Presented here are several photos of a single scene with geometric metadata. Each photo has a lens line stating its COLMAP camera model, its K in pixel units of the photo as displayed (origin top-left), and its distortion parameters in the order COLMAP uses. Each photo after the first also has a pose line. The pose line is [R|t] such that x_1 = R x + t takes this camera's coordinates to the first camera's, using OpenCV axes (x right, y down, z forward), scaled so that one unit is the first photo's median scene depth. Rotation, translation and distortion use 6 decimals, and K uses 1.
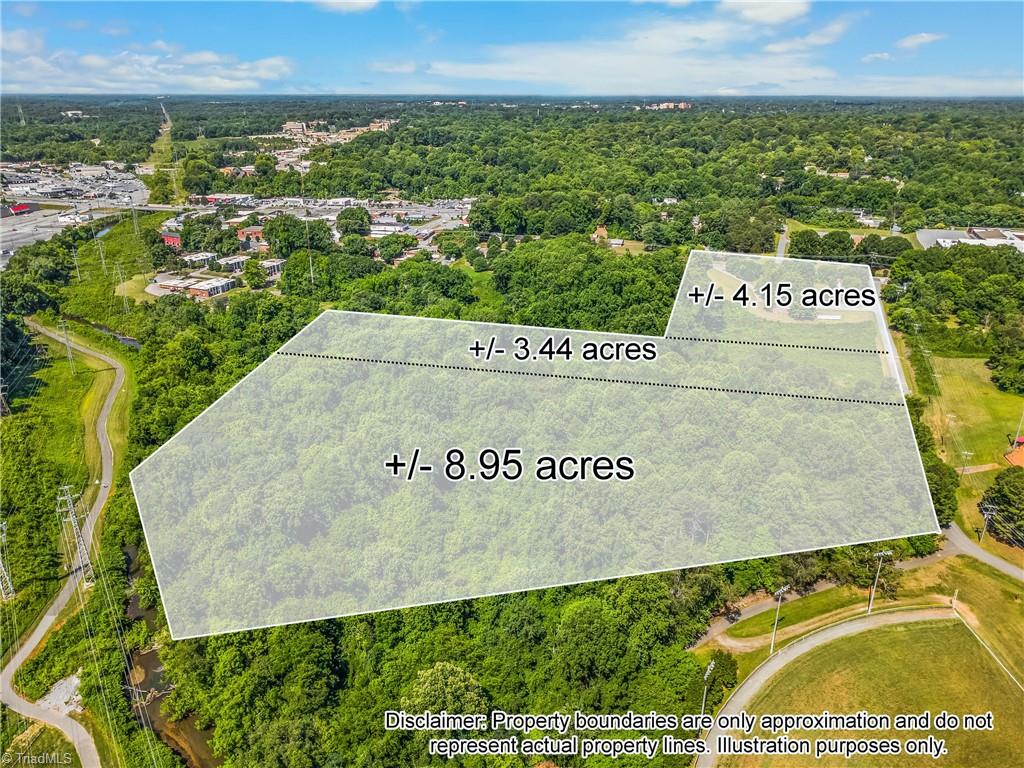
lens RADIAL K [[721.4, 0, 515.6], [0, 721.4, 386.4], [0, 0, 1]] dist [0.006825, 0.000587]
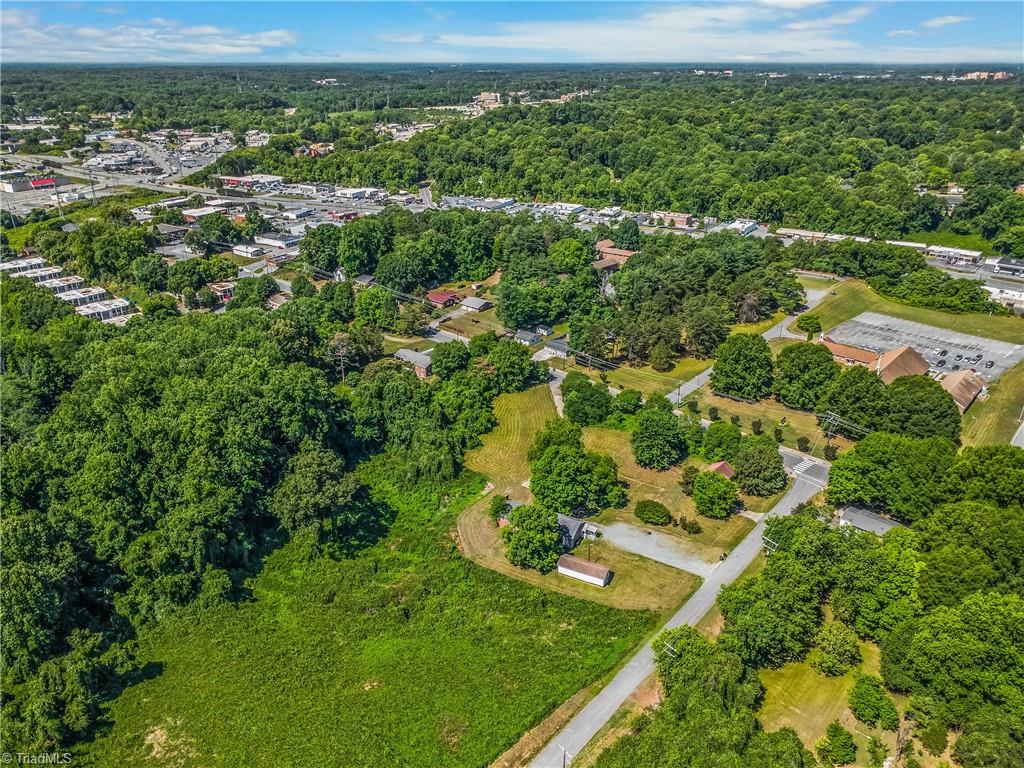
lens RADIAL K [[721.4, 0, 511.9], [0, 721.4, 384.6], [0, 0, 1]] dist [0.006825, 0.000587]
pose [[0.924854, 0.154081, -0.347714, 0.241971], [-0.141607, 0.988031, 0.061173, -0.105018], [0.352978, -0.007337, 0.935603, 0.257254]]
